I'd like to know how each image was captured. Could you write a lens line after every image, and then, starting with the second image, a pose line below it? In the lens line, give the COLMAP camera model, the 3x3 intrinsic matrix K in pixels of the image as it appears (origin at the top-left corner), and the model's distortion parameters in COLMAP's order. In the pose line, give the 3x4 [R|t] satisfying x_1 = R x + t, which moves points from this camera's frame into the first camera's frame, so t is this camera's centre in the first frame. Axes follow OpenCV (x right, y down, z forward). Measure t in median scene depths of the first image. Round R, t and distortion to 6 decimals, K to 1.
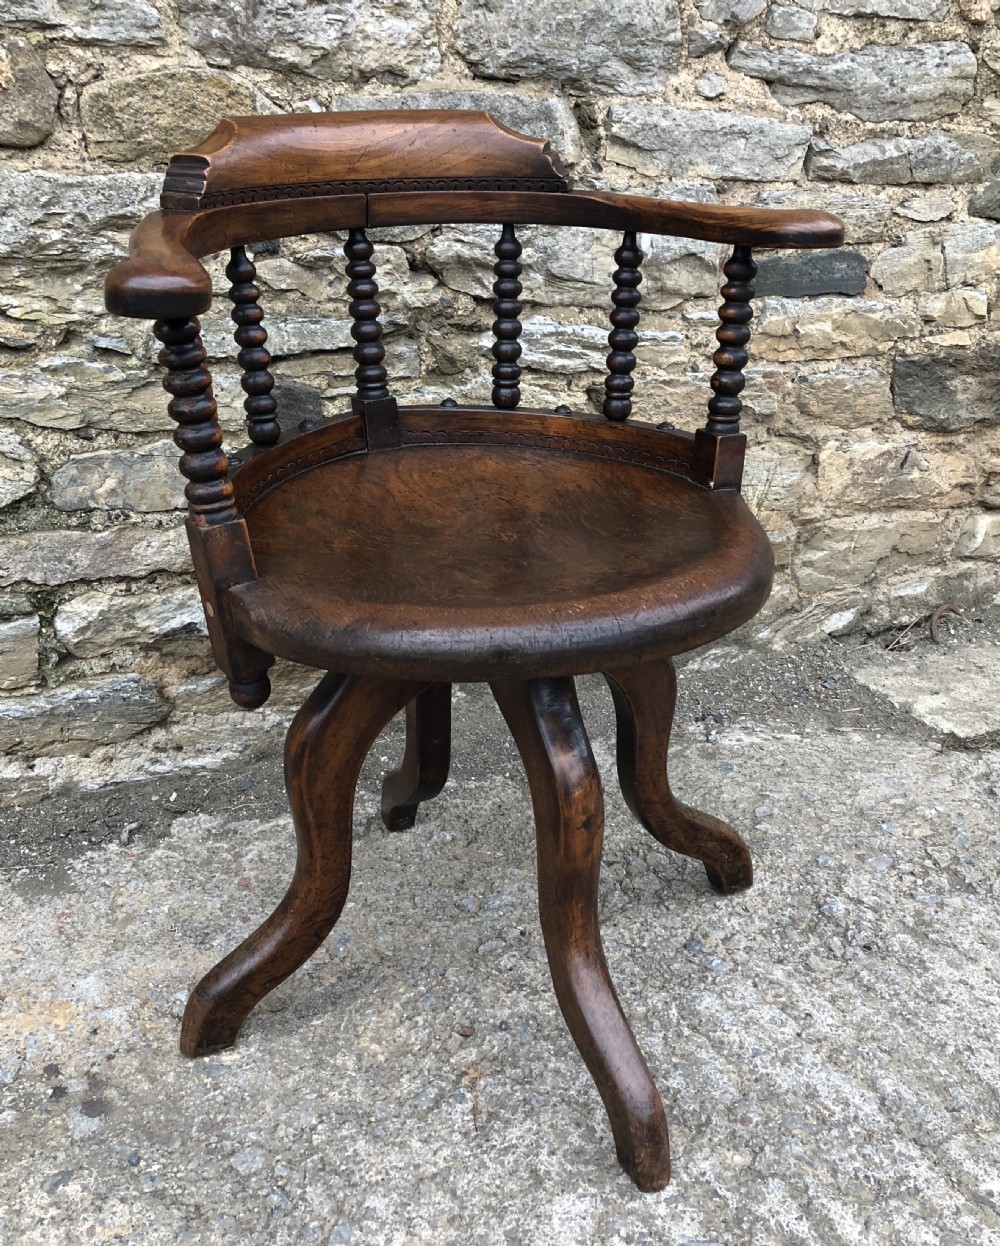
lens RADIAL K [[1259.1, 0, 522.1], [0, 1259.1, 570.4], [0, 0, 1]] dist [0.016891, 0.012743]
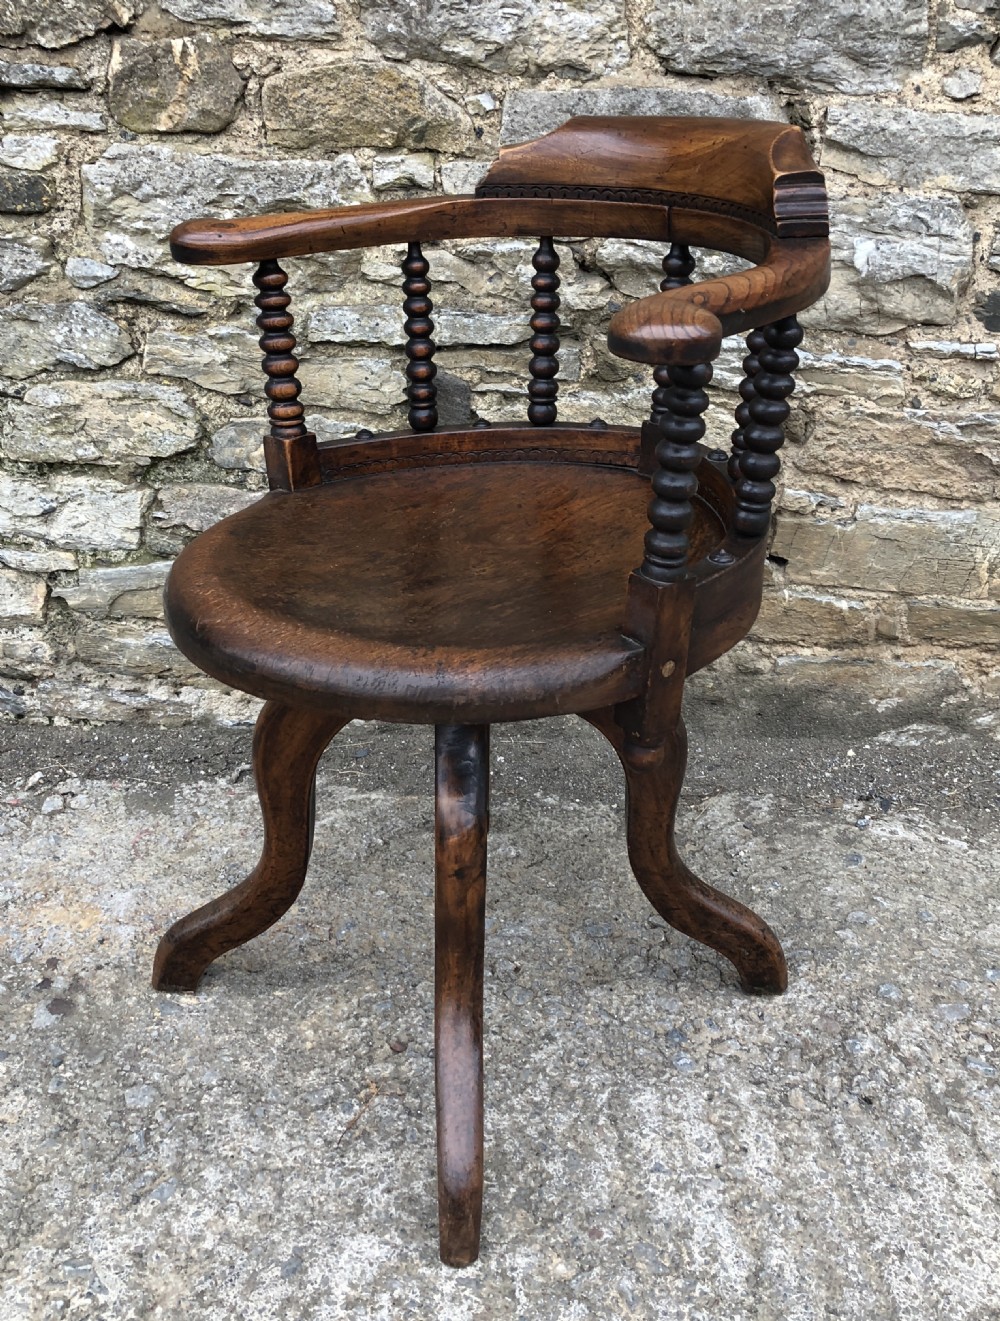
lens RADIAL K [[1312.5, 0, 514.5], [0, 1312.5, 560.1], [0, 0, 1]] dist [0.010911, 0.034982]
pose [[0.906449, 0.168791, -0.387118, 0.325523], [-0.163275, 0.985443, 0.047360, -0.065686], [0.389477, 0.020277, 0.920813, 0.065881]]
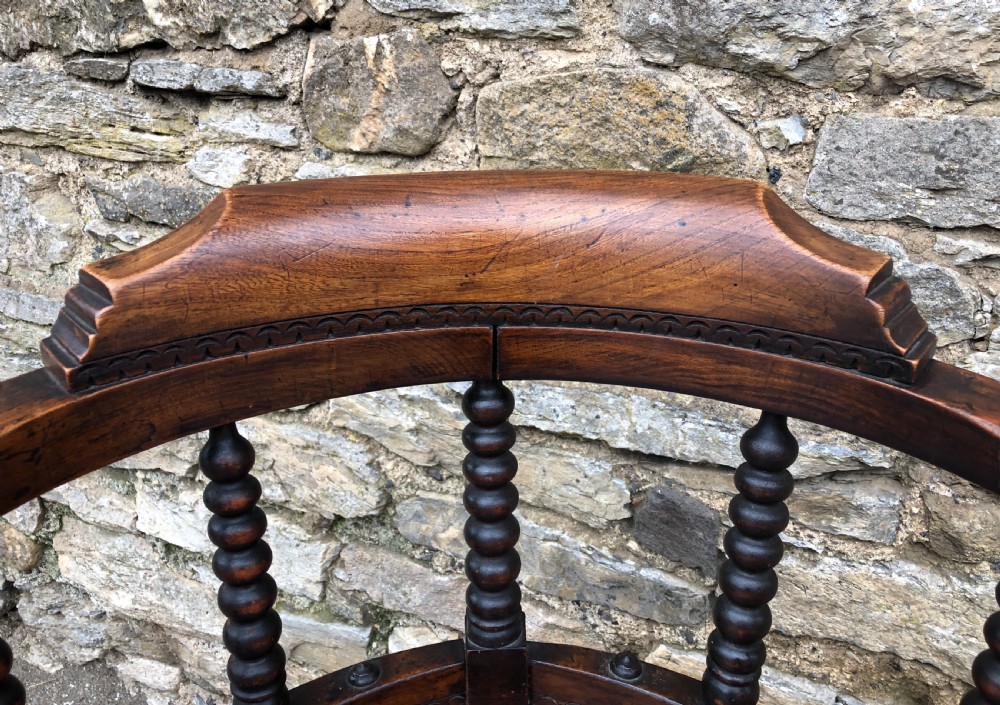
lens RADIAL K [[840.1, 0, 495.5], [0, 840.1, 324.9], [0, 0, 1]] dist [0.036584, -0.046629]
pose [[0.661193, 0.259850, -0.703777, 0.063735], [-0.271832, 0.957333, 0.098084, -0.281228], [0.699236, 0.126457, 0.703618, 0.625516]]
